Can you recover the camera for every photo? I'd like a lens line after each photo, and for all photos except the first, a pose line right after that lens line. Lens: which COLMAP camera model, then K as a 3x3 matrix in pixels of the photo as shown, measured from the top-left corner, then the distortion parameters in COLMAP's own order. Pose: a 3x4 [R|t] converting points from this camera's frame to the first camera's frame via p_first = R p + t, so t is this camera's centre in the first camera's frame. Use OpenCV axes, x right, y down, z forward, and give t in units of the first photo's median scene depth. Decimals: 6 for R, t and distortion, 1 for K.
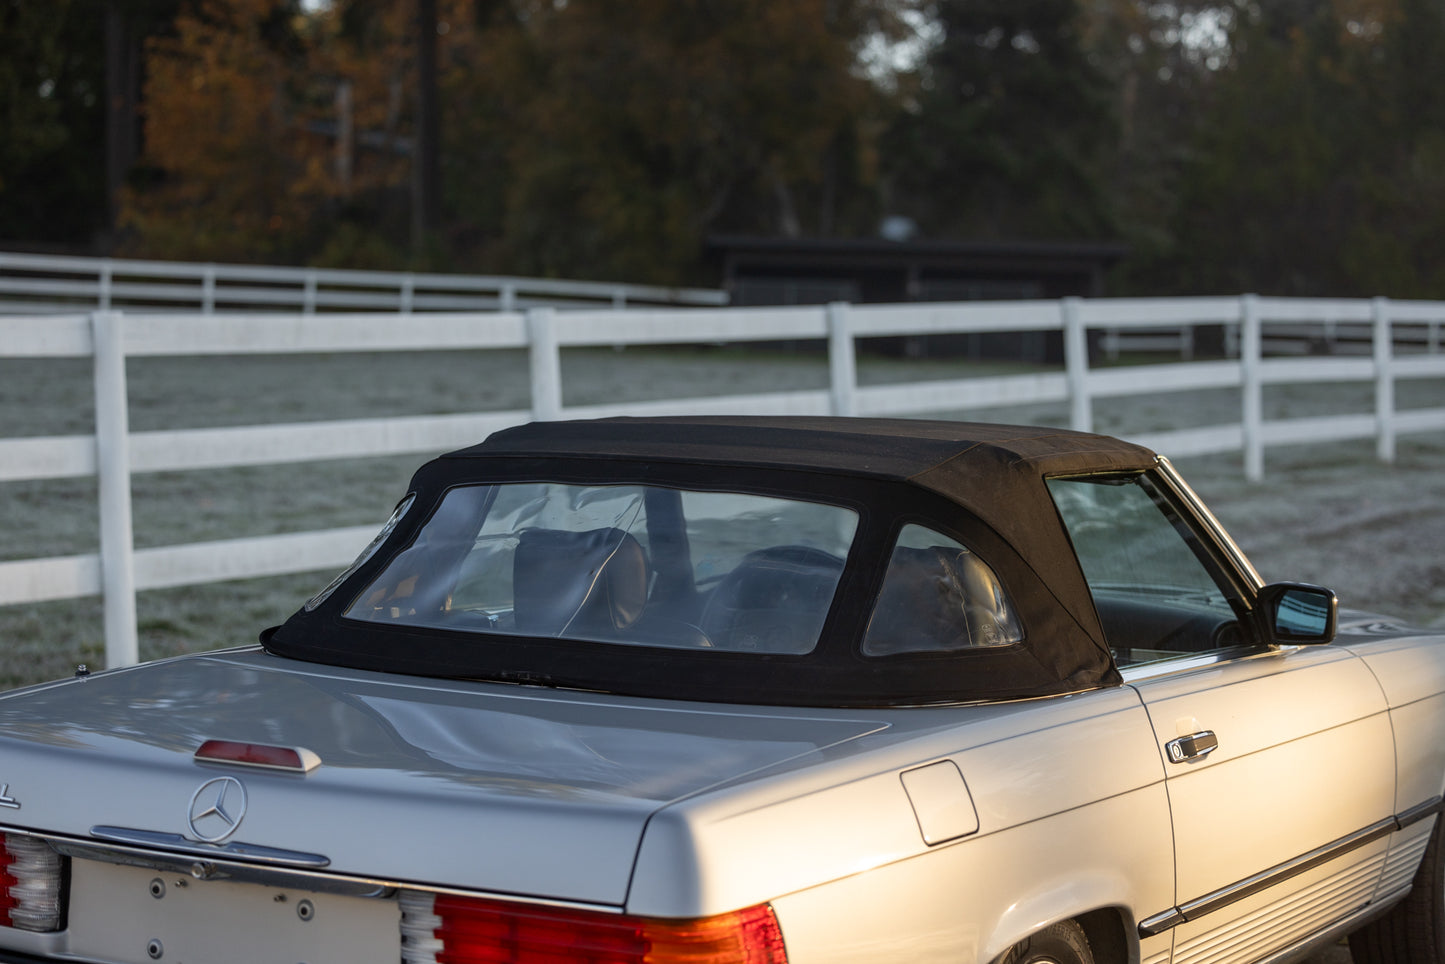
lens RADIAL K [[3131.4, 0, 721.0], [0, 3131.4, 445.8], [0, 0, 1]] dist [-0.010226, -0.363289]
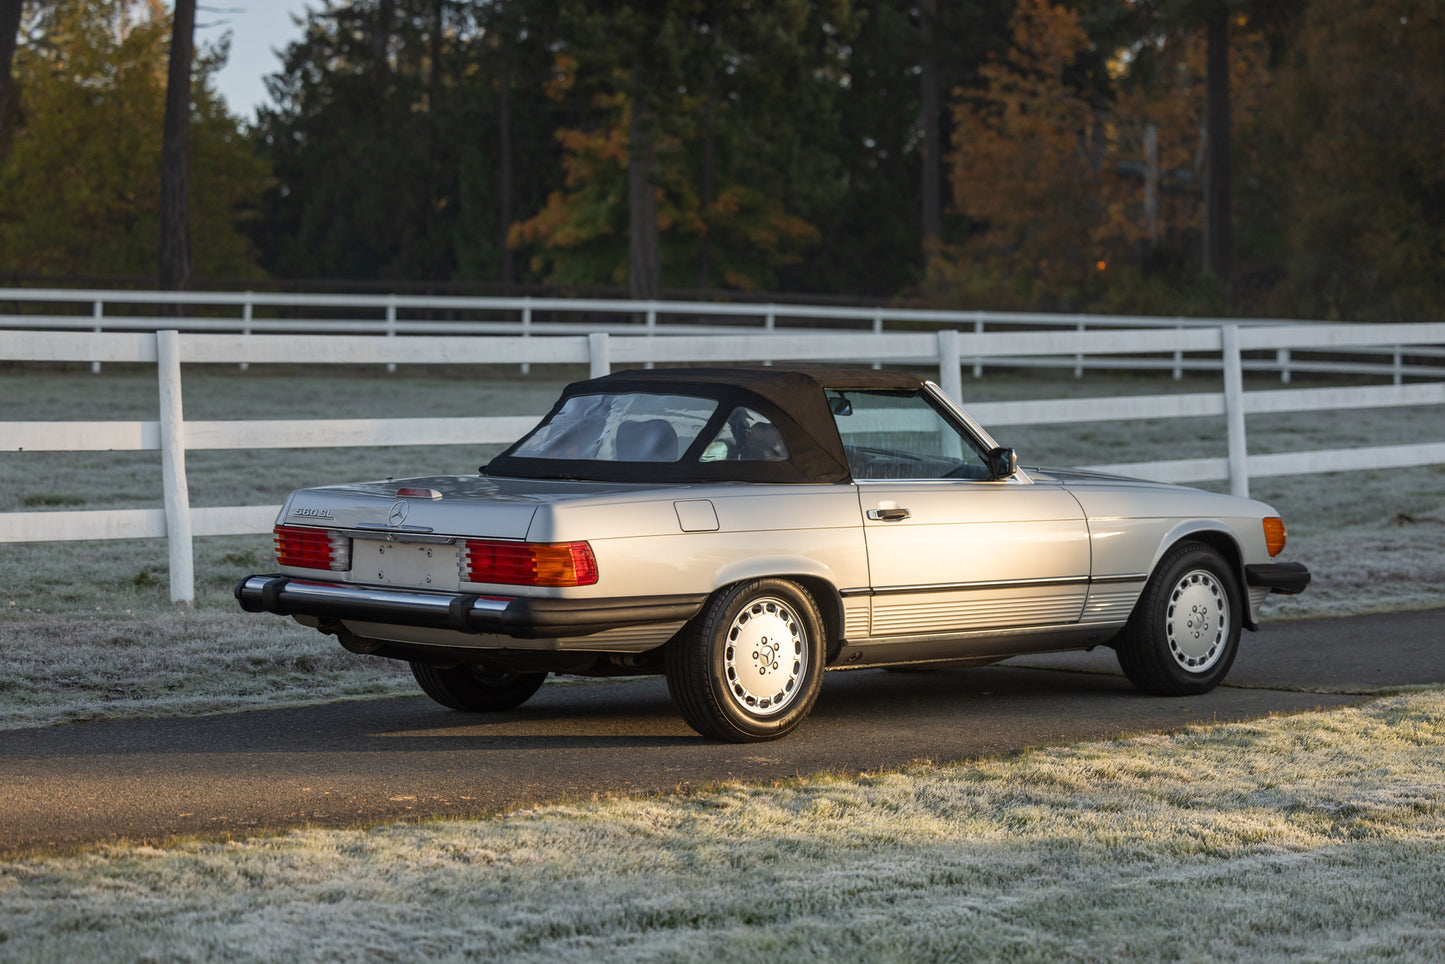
lens RADIAL K [[4221.3, 0, 720.8], [0, 4221.3, 483.9], [0, 0, 1]] dist [0.014111, -0.912900]
pose [[0.950690, -0.005976, -0.310086, 0.358712], [-0.000095, 0.999809, -0.019561, 0.050962], [0.310144, 0.018626, 0.950507, -0.672182]]
